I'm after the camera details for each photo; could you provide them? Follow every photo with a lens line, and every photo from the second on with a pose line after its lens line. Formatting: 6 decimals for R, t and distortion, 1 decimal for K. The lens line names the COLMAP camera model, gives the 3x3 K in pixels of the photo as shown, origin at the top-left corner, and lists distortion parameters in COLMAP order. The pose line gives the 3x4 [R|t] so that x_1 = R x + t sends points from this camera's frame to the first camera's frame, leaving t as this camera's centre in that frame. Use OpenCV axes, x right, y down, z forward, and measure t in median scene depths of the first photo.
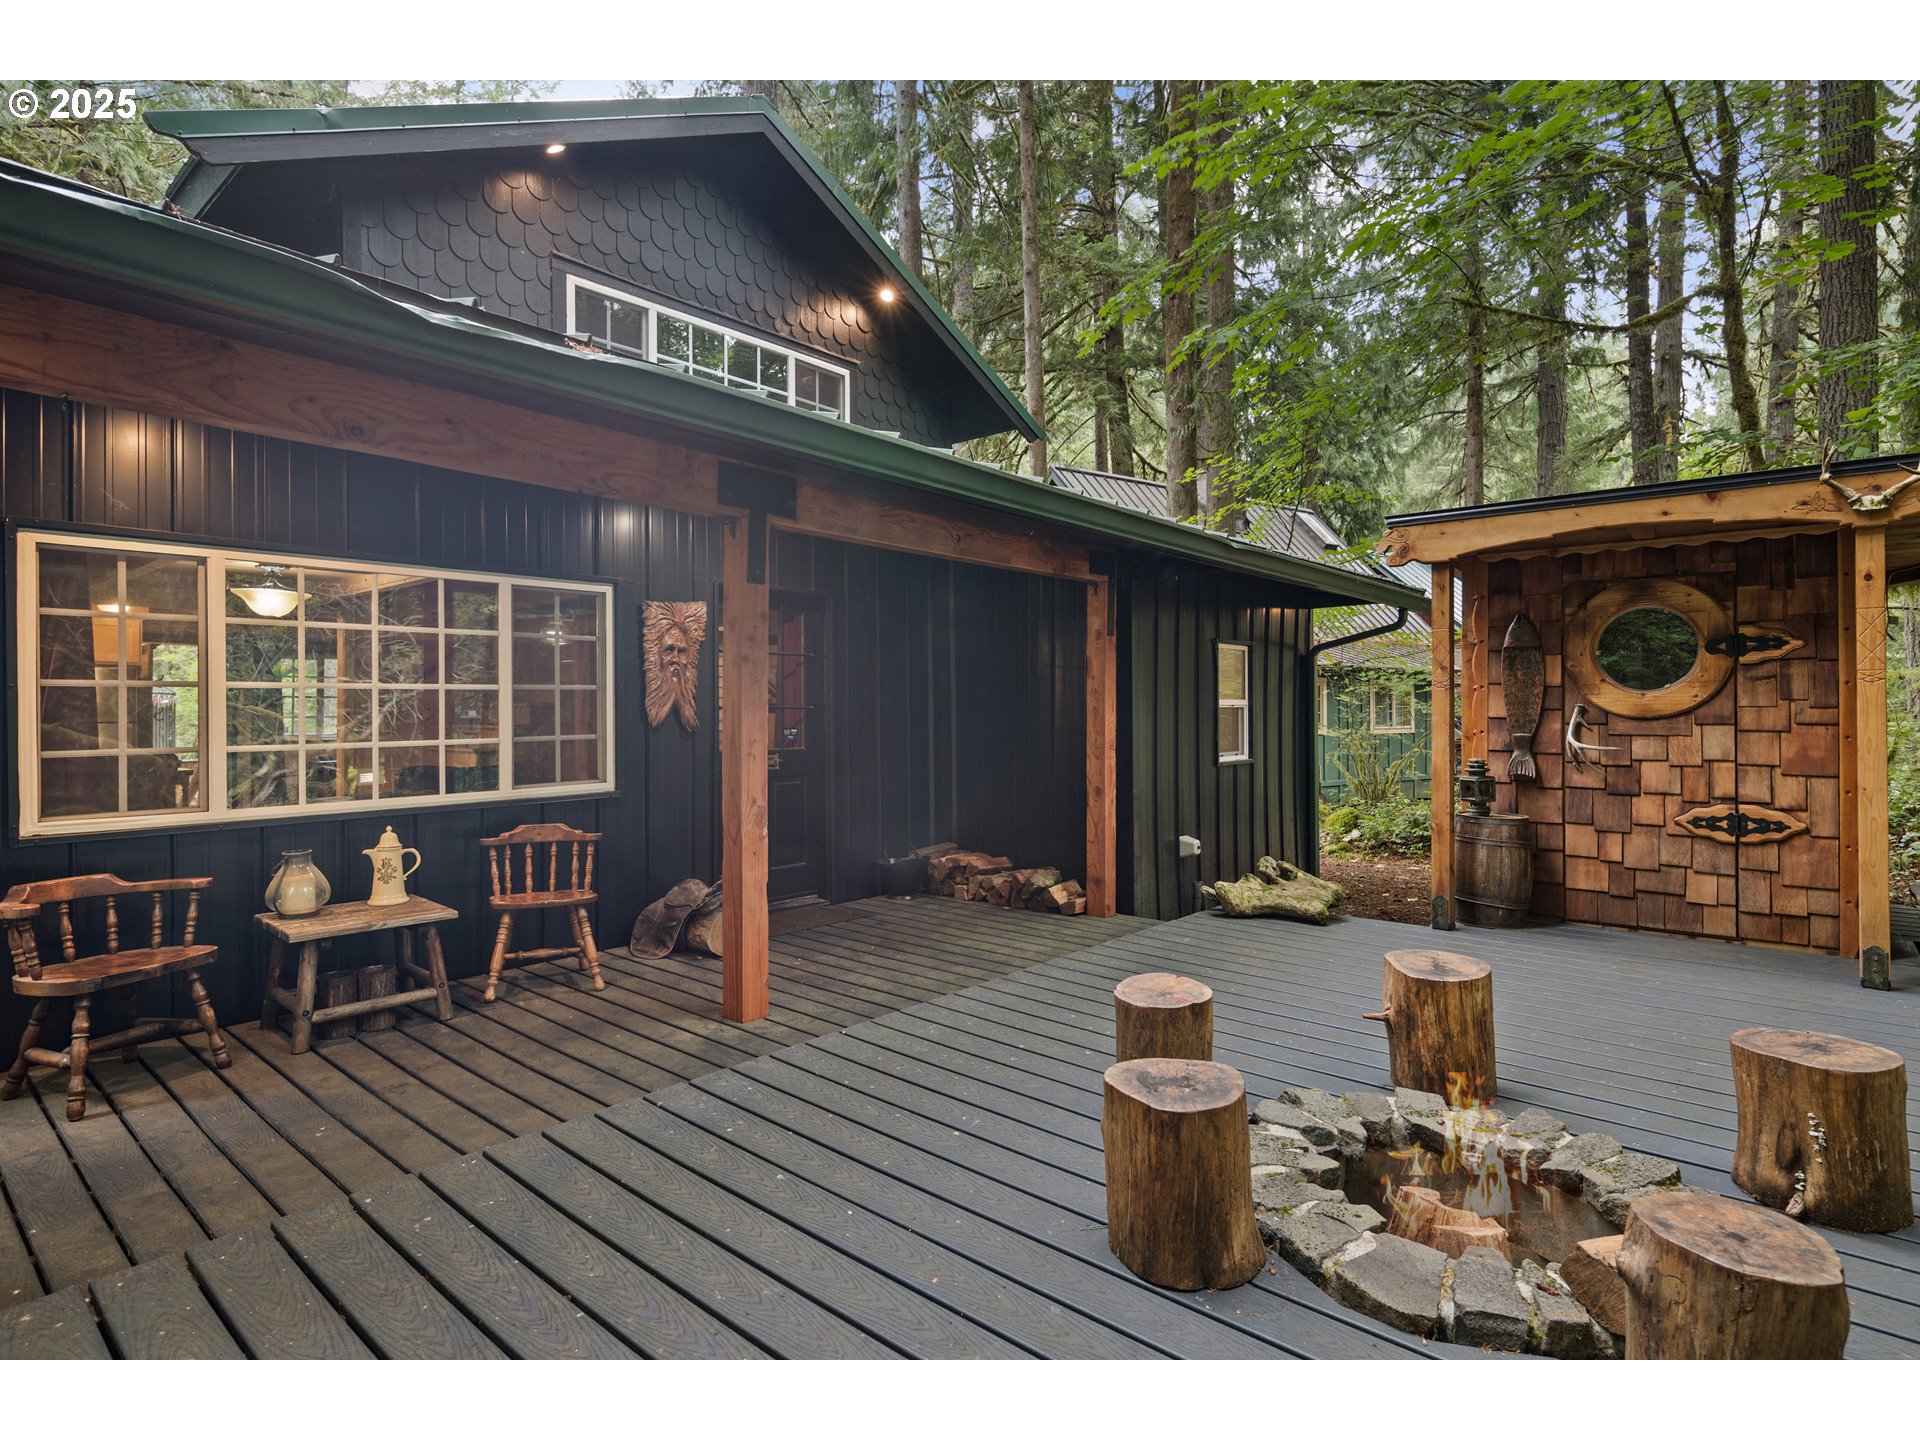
lens RADIAL K [[1027.2, 0, 1007.6], [0, 1027.2, 711.2], [0, 0, 1]] dist [0.005889, -0.002723]
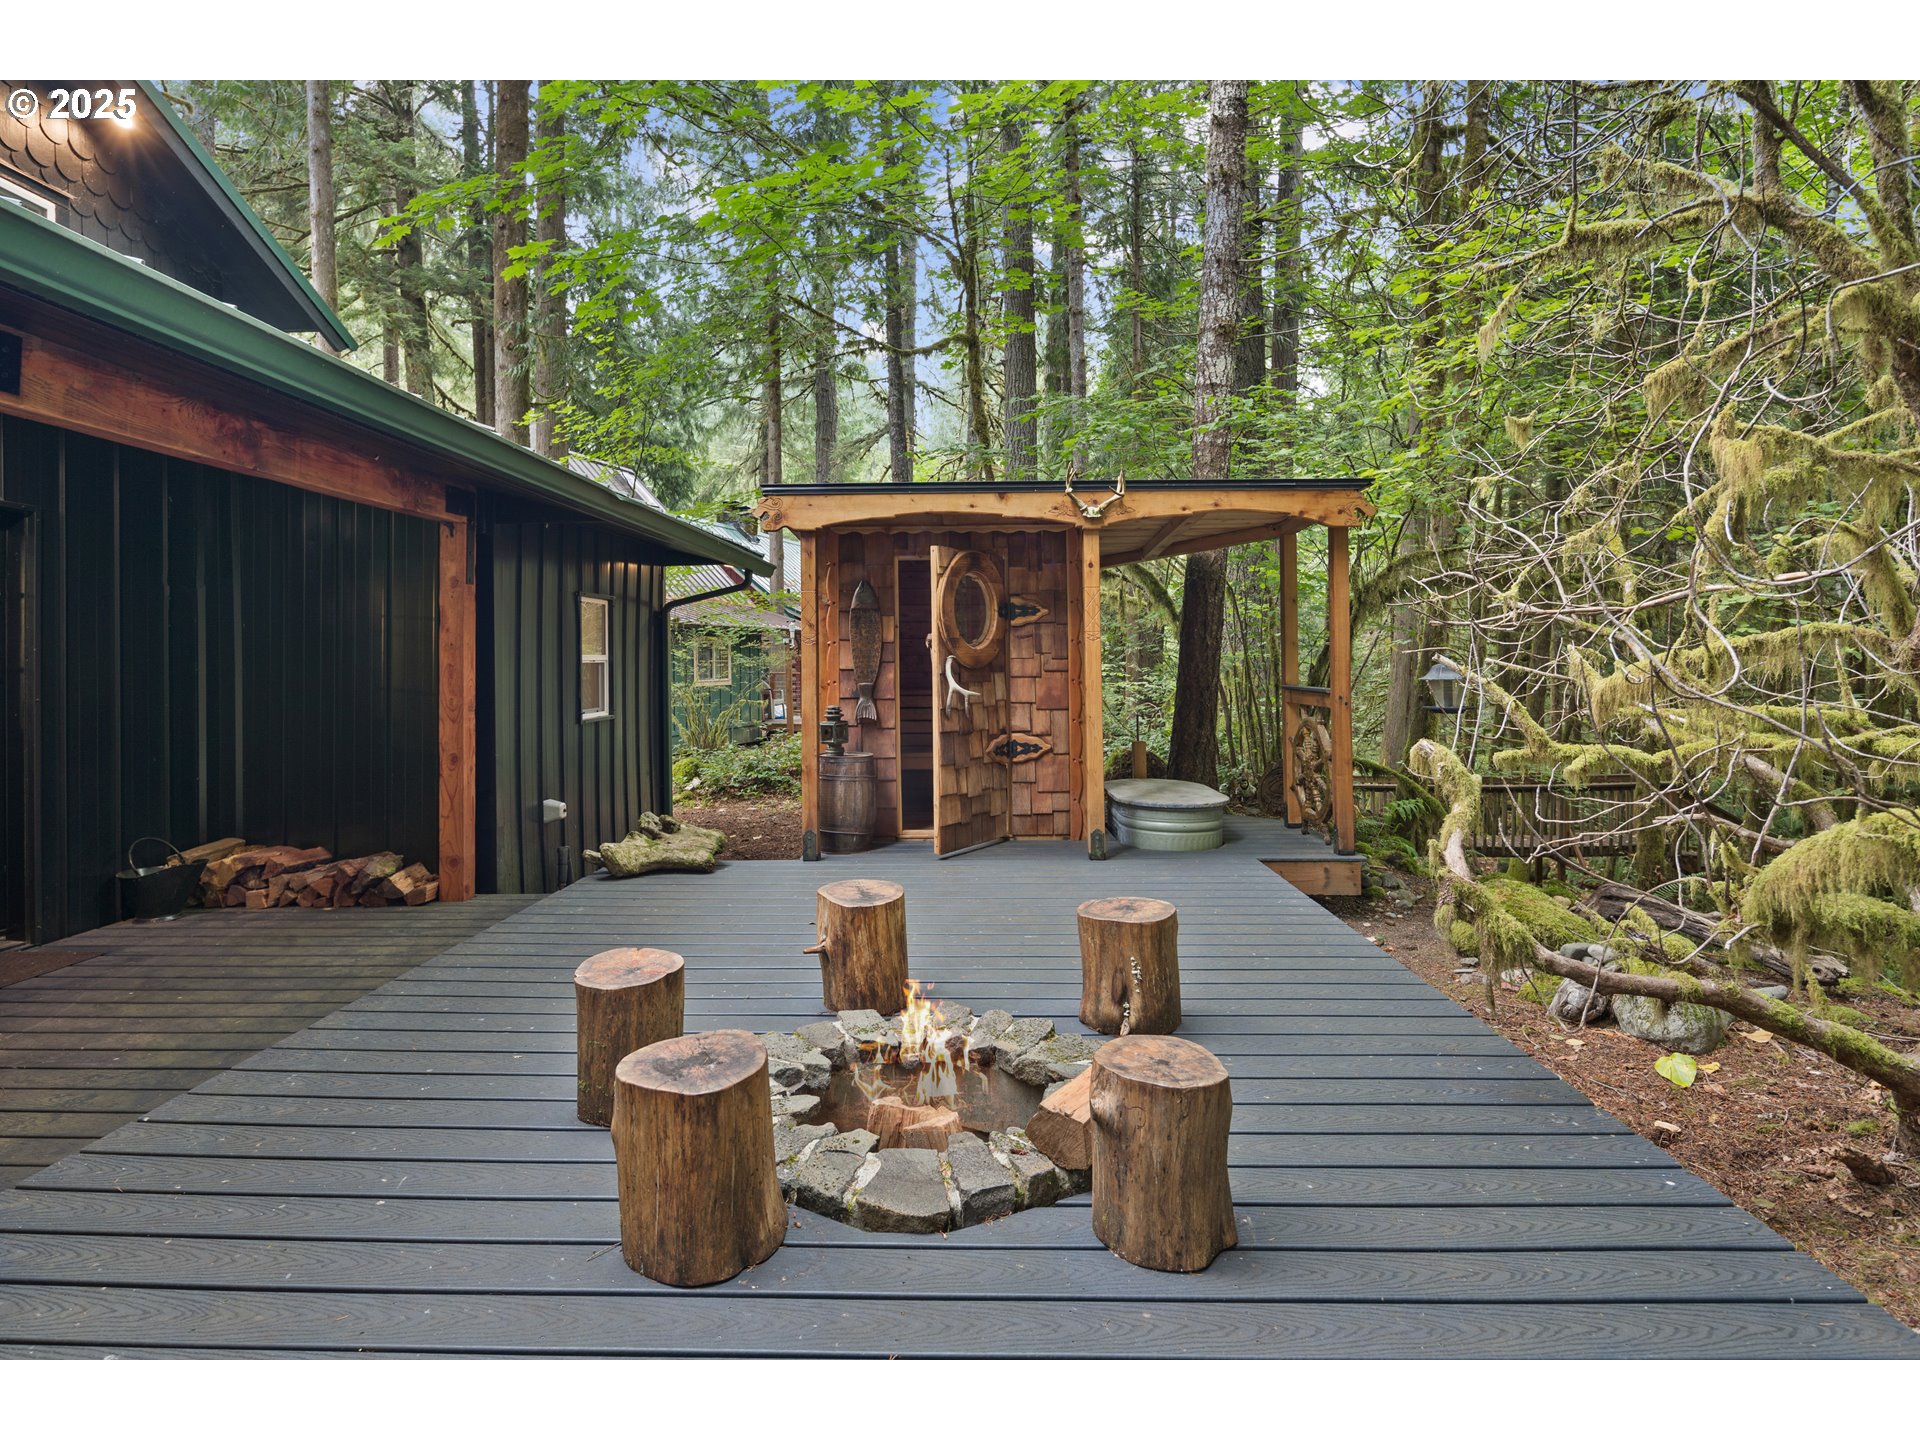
lens RADIAL K [[966.7, 0, 959.0], [0, 966.7, 652.5], [0, 0, 1]] dist [0.005893, -0.001711]
pose [[0.773899, -0.002144, 0.633305, -0.112648], [0.011193, 0.999884, -0.010293, -0.000231], [-0.633210, 0.015054, 0.773834, 0.084941]]
